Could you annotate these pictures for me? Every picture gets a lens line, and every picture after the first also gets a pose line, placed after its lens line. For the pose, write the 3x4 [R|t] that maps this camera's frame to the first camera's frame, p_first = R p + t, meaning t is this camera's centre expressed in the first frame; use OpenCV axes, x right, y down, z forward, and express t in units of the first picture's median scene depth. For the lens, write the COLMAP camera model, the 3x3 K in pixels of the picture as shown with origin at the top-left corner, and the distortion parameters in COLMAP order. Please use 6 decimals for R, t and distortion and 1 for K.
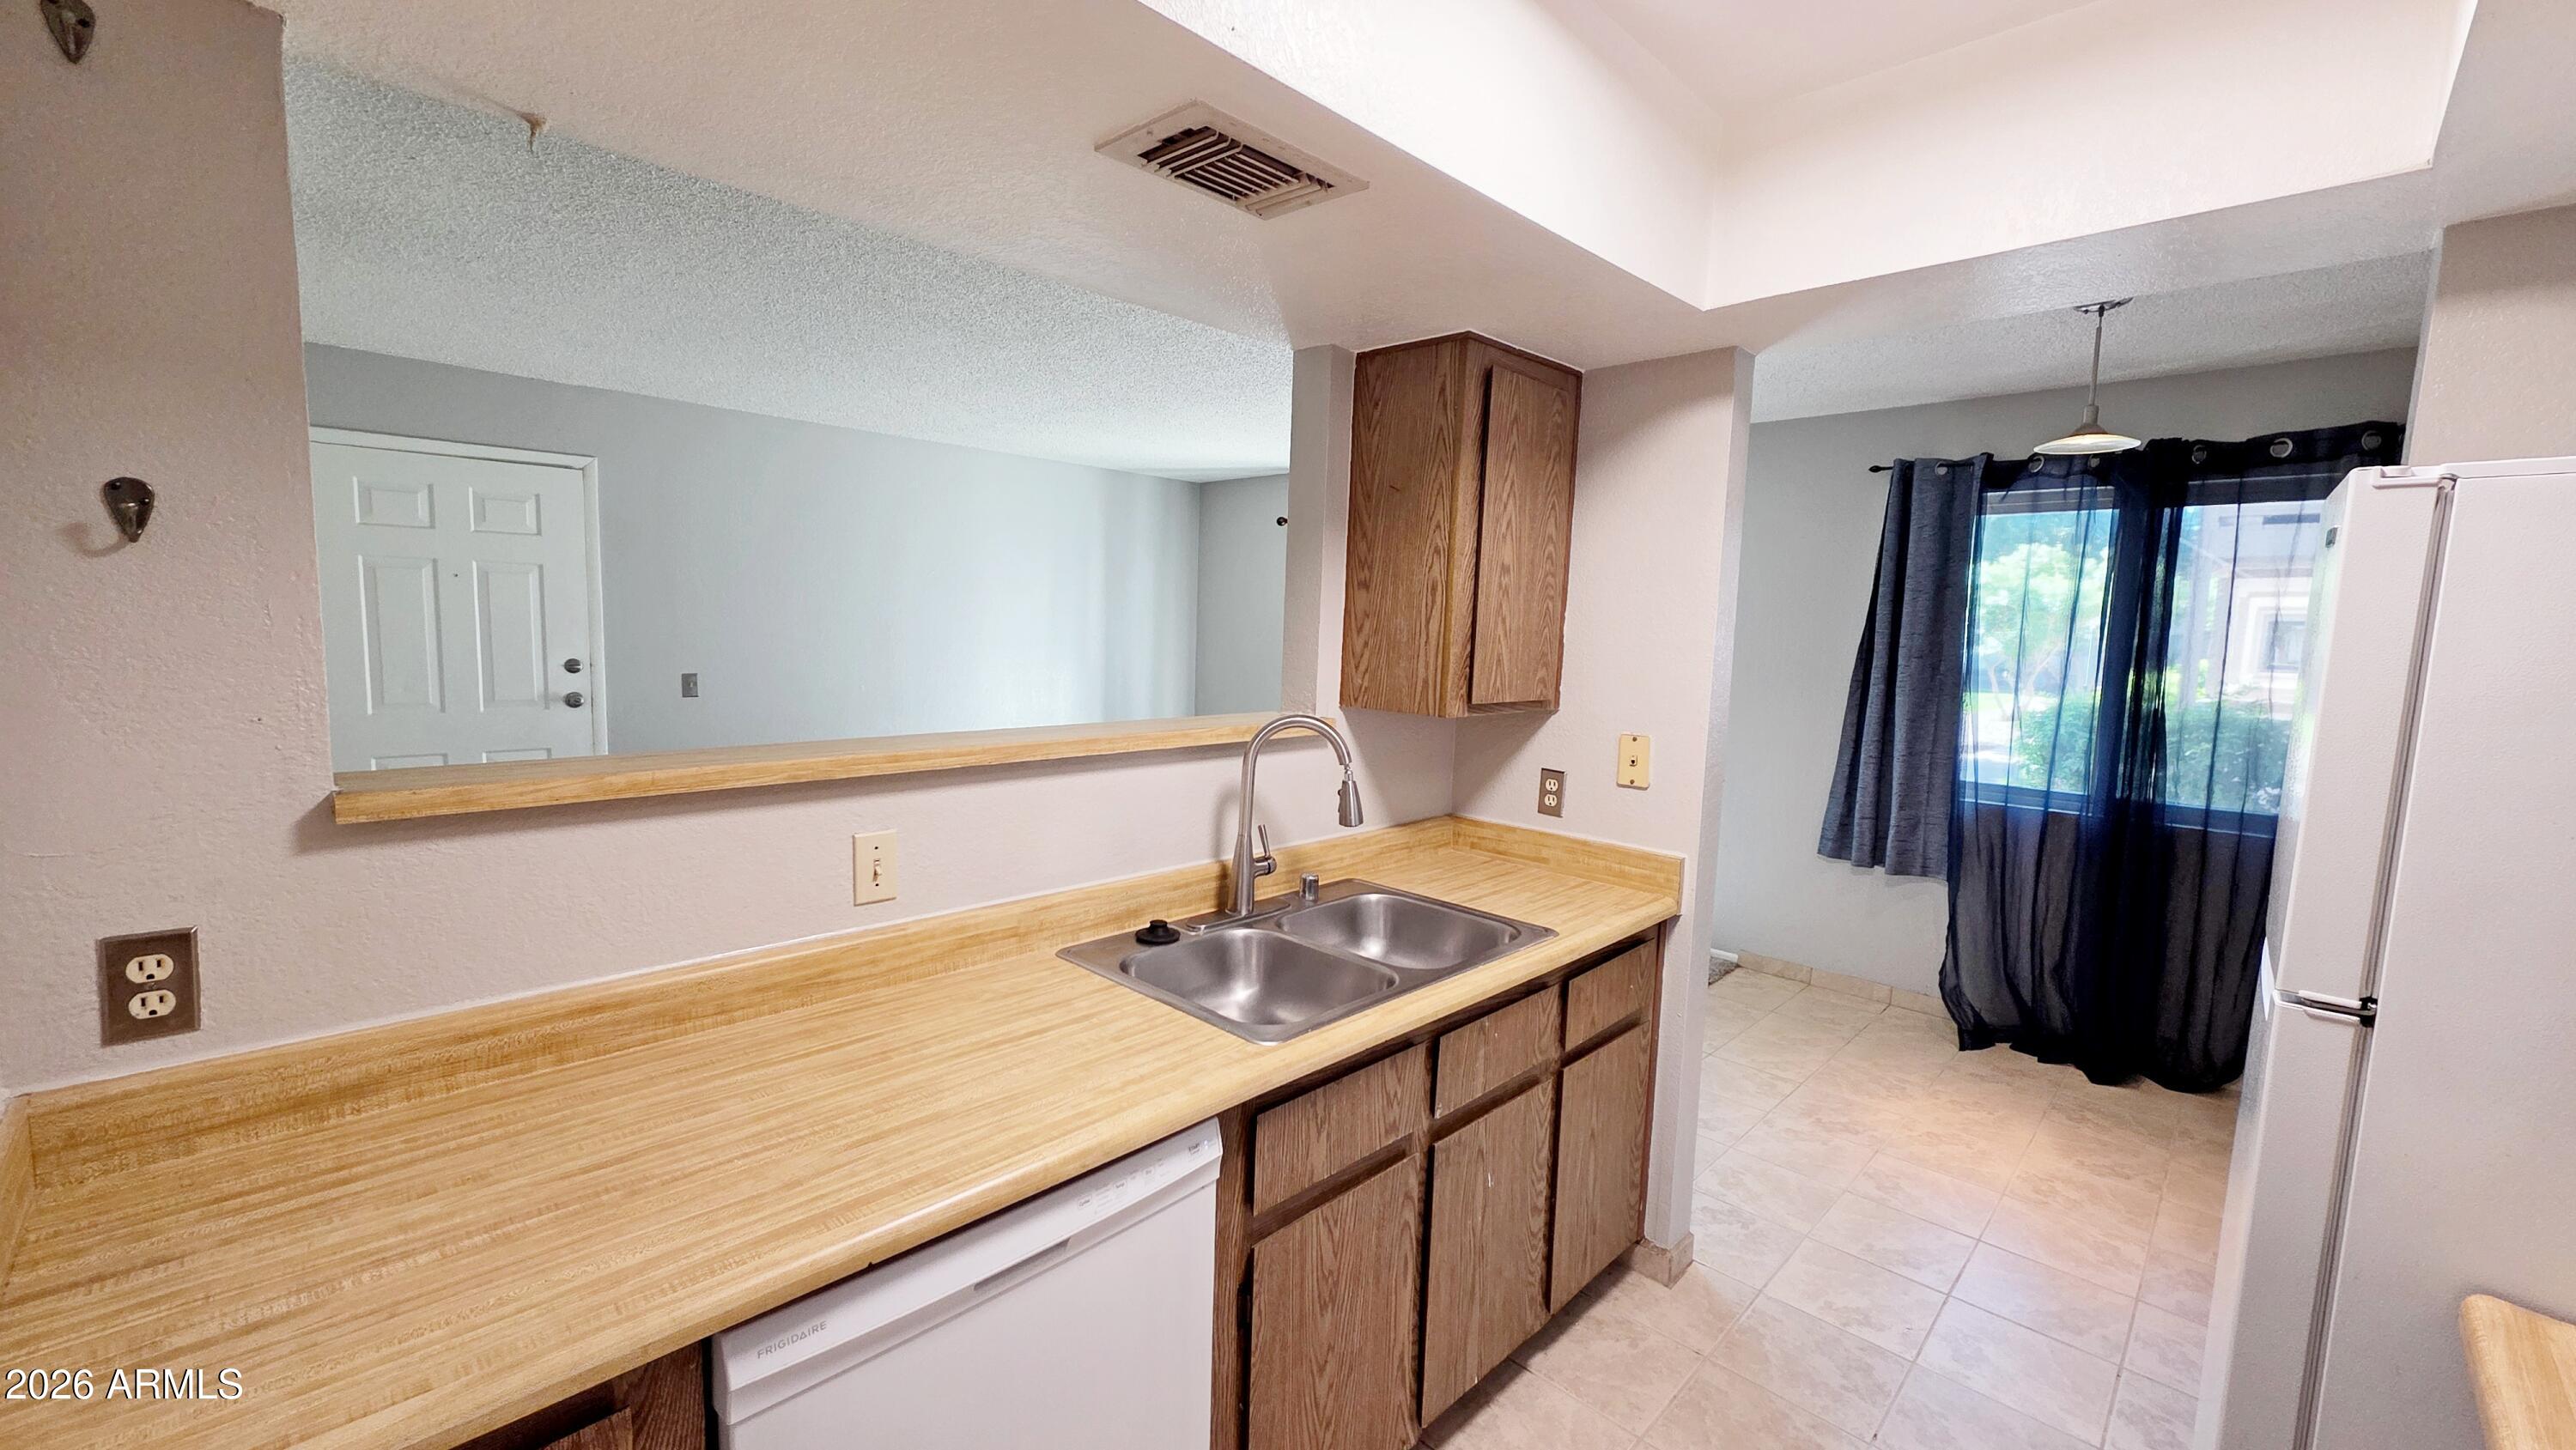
lens RADIAL K [[1042.0, 0, 1297.4], [0, 1042.0, 731.3], [0, 0, 1]] dist [0.004109, 0.000322]
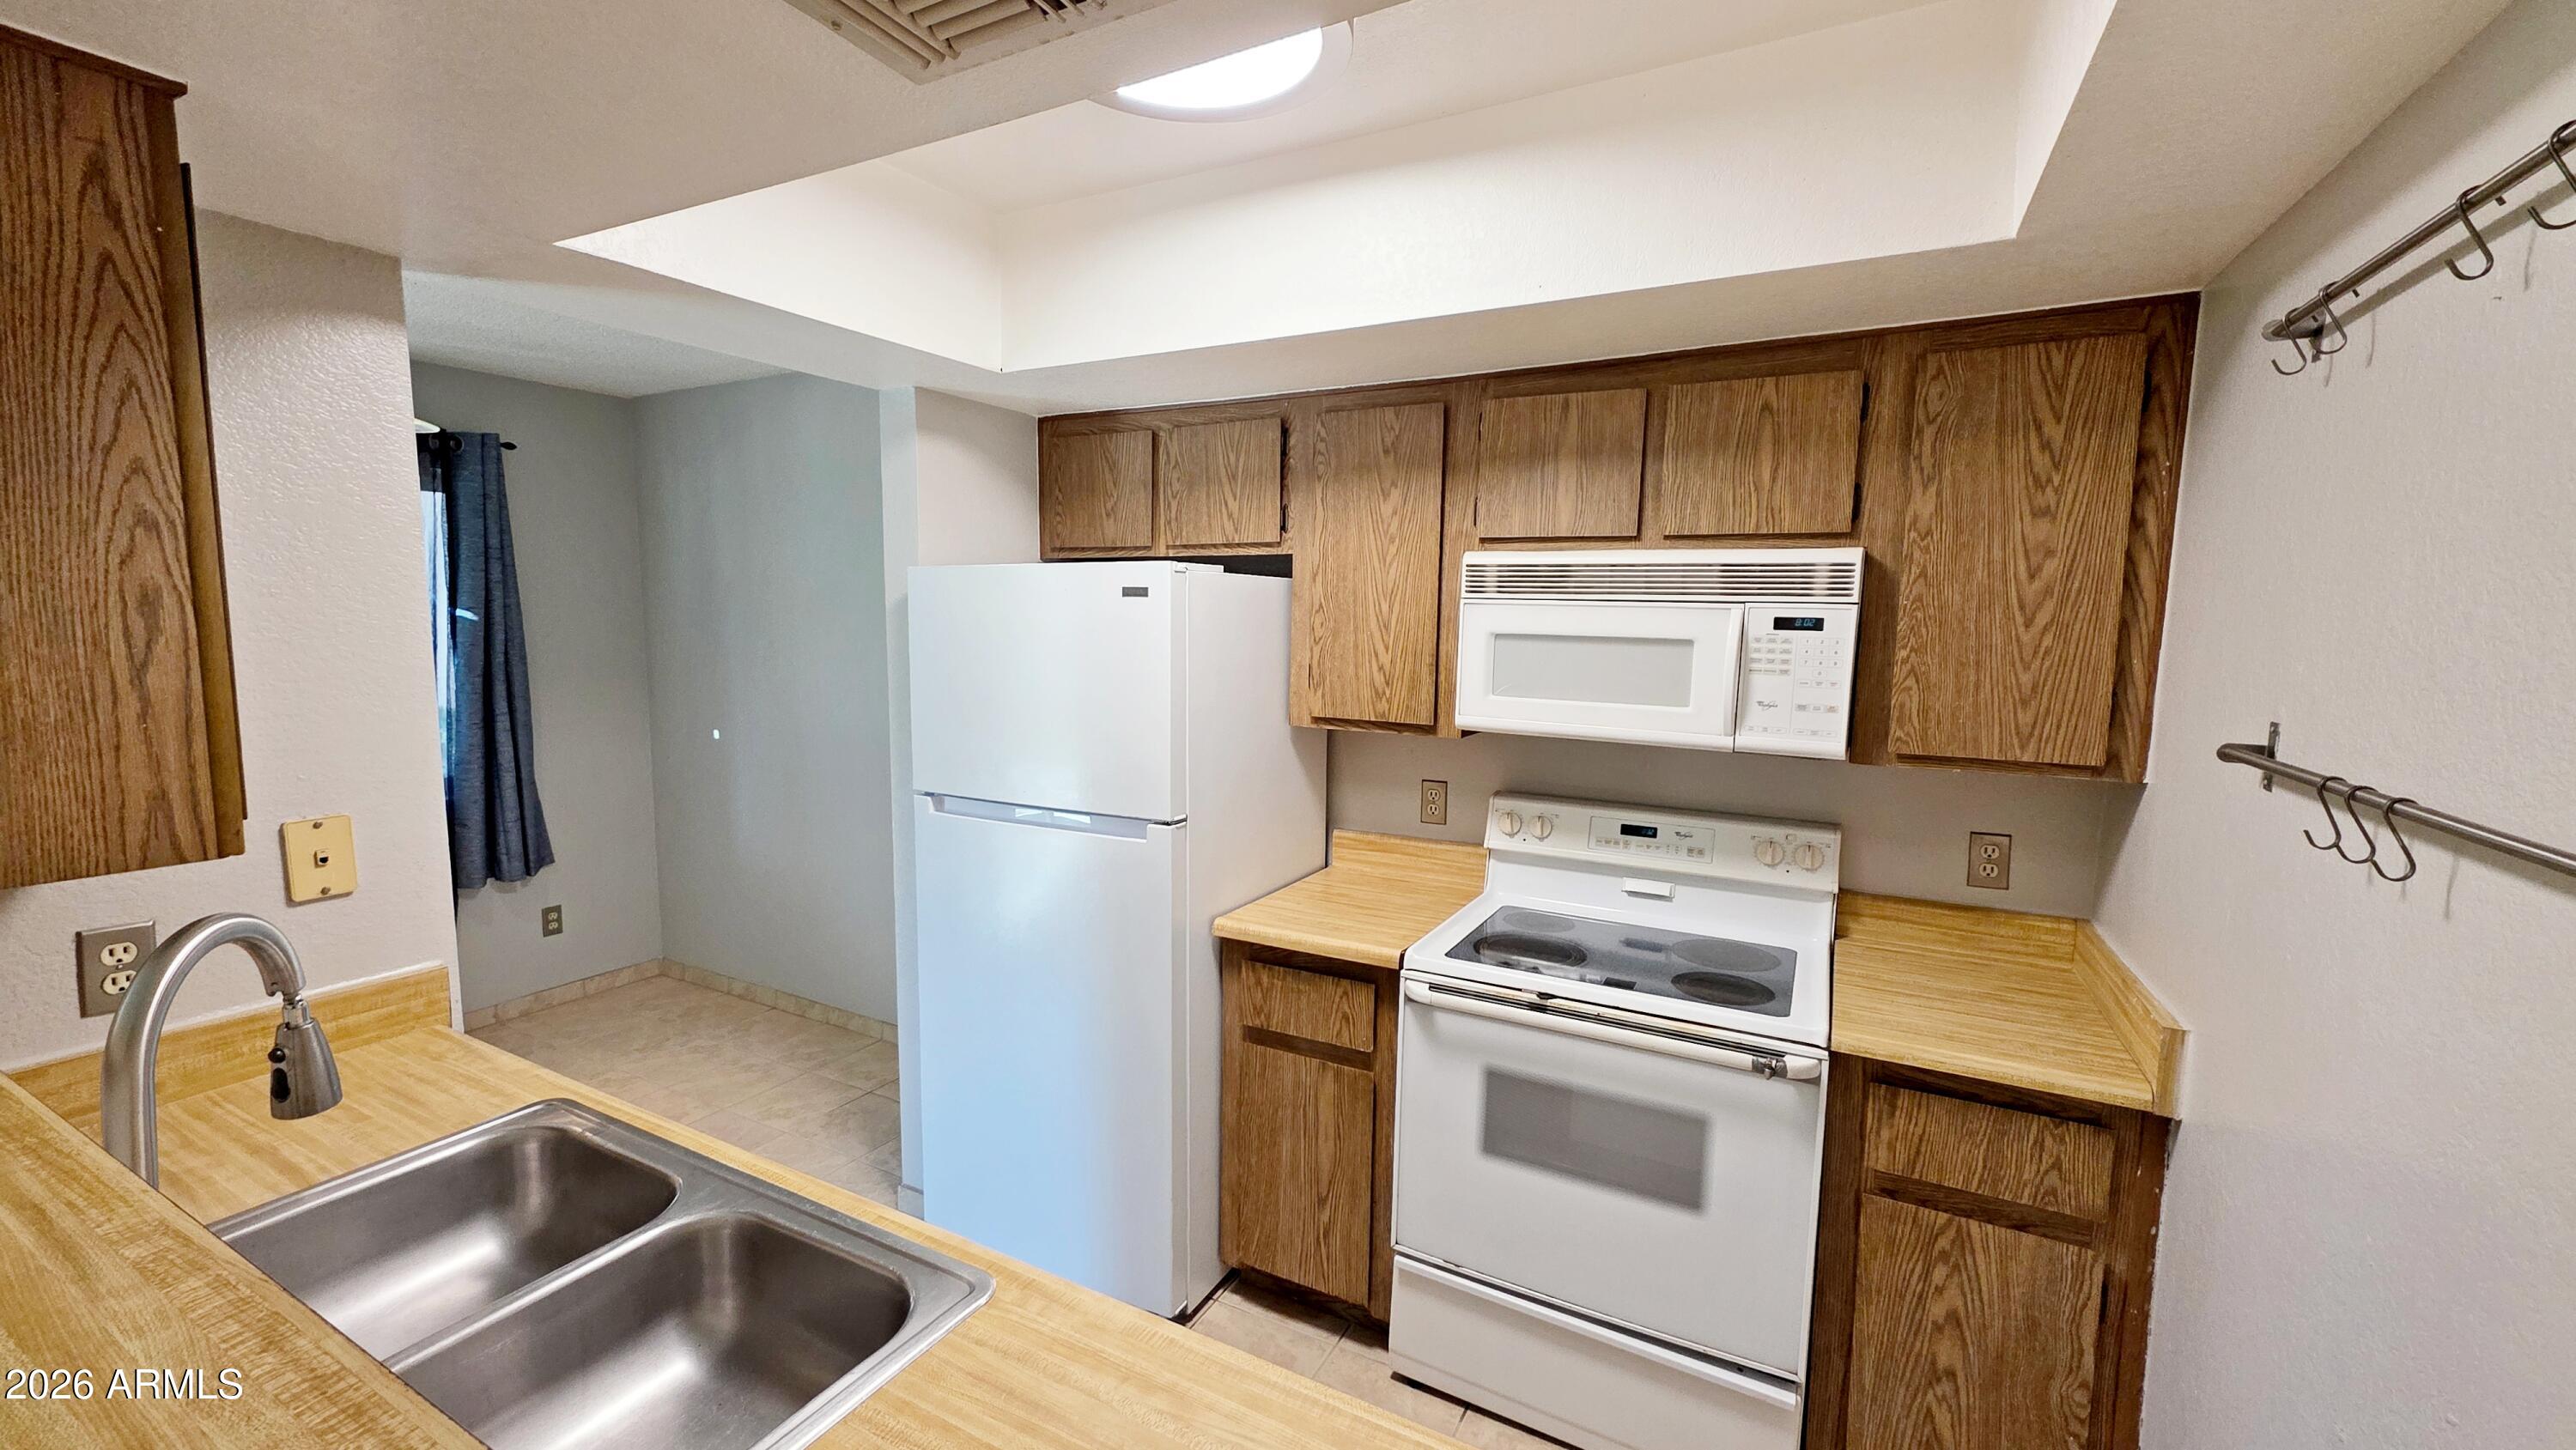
lens RADIAL K [[1042.0, 0, 1279.2], [0, 1042.0, 720.3], [0, 0, 1]] dist [0.004109, 0.000322]
pose [[-0.274900, -0.129955, 0.952650, -0.472039], [0.075303, 0.984870, 0.156080, -0.118875], [-0.958519, 0.114644, -0.260955, 0.634472]]
